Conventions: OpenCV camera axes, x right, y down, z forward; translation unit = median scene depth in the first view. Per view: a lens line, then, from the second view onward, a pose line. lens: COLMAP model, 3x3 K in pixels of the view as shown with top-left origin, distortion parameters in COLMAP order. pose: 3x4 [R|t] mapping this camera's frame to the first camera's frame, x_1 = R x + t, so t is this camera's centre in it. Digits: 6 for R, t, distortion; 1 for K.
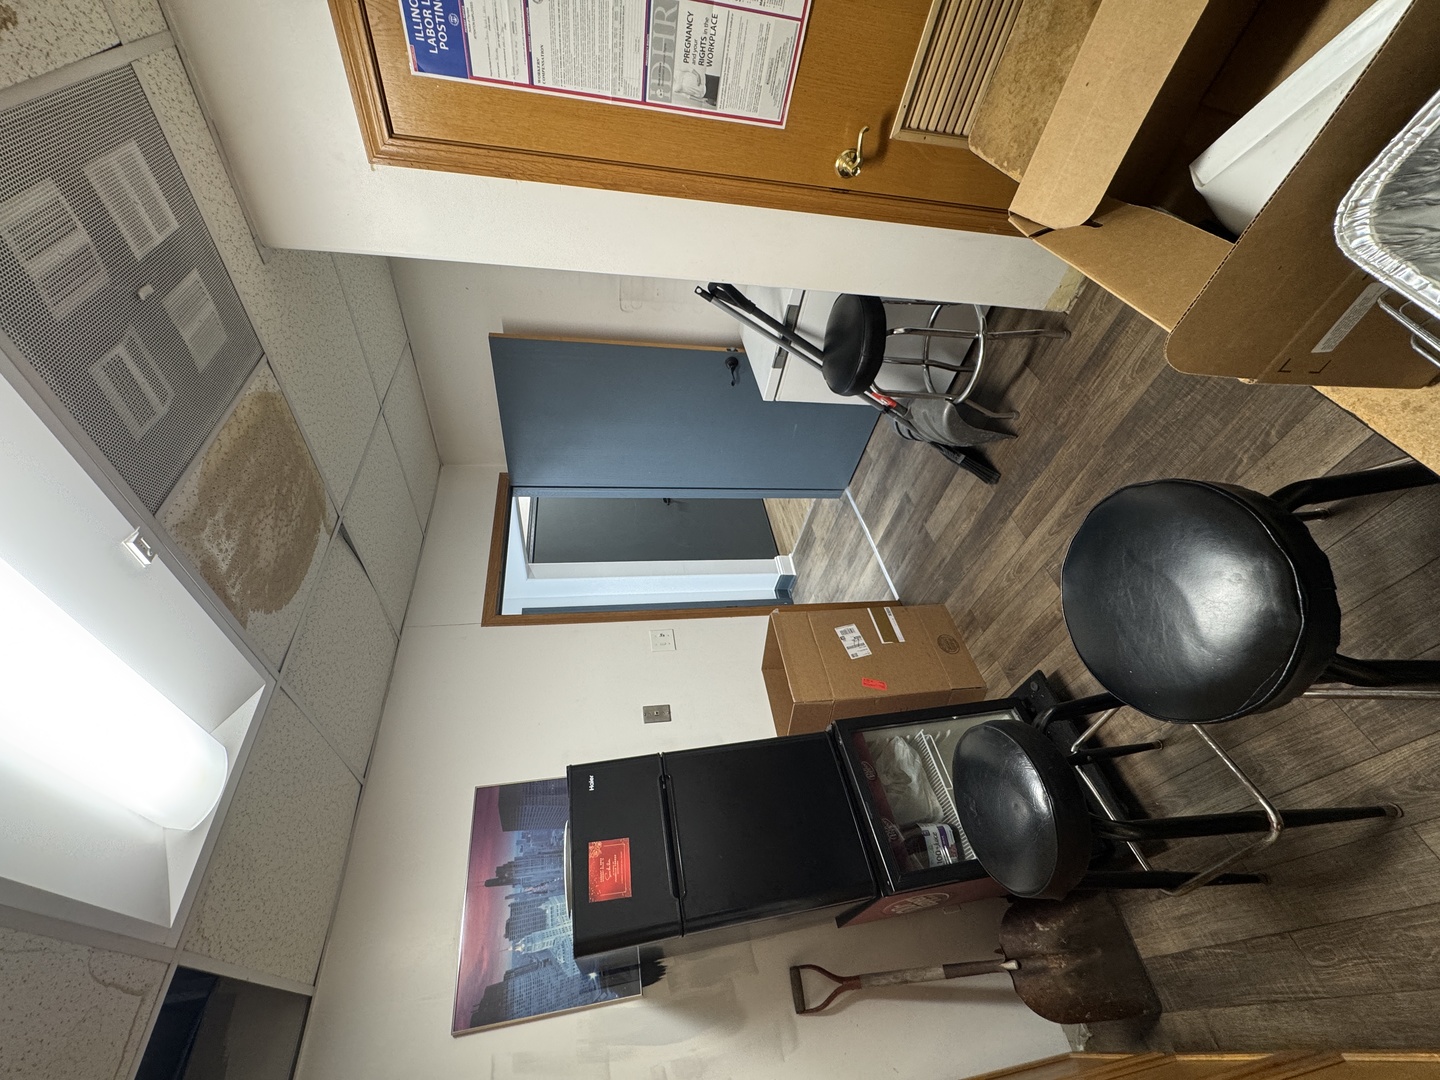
lens RADIAL K [[578.1, 0, 720.0], [0, 578.1, 540.0], [0, 0, 1]] dist [-0.000034, -0.000010]
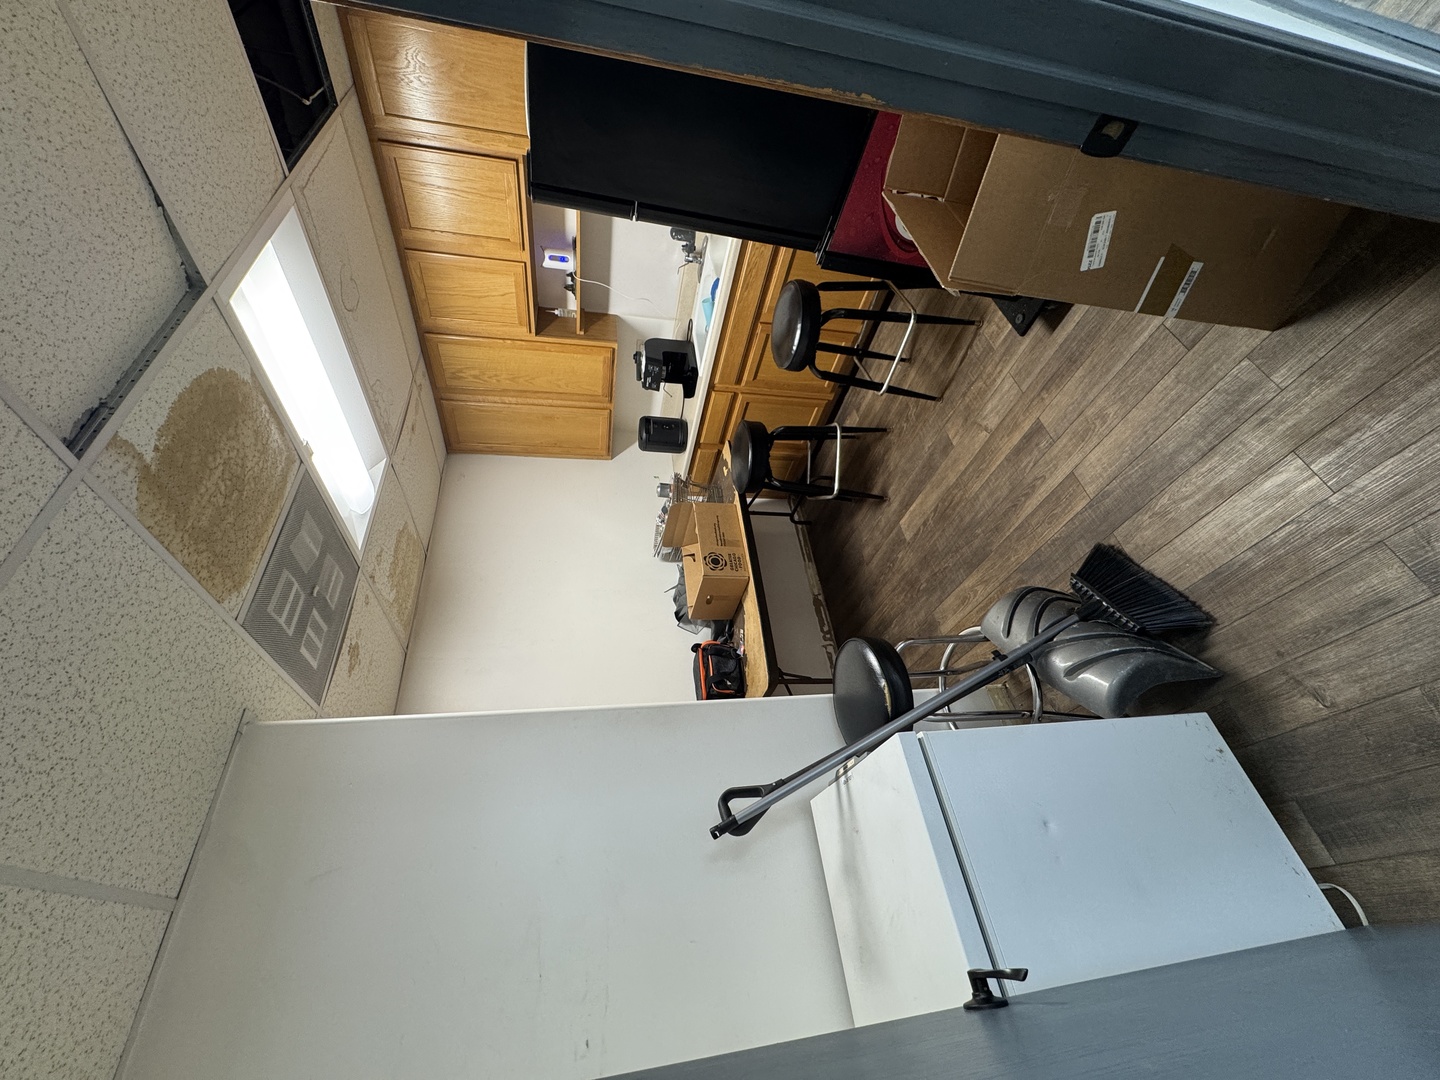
lens RADIAL K [[578.1, 0, 720.0], [0, 578.1, 540.0], [0, 0, 1]] dist [-0.000034, -0.000010]
pose [[0.900633, -0.018272, 0.434196, -0.332069], [0.020946, -0.996129, -0.085366, -0.044221], [0.434075, 0.085978, -0.896764, 1.660036]]
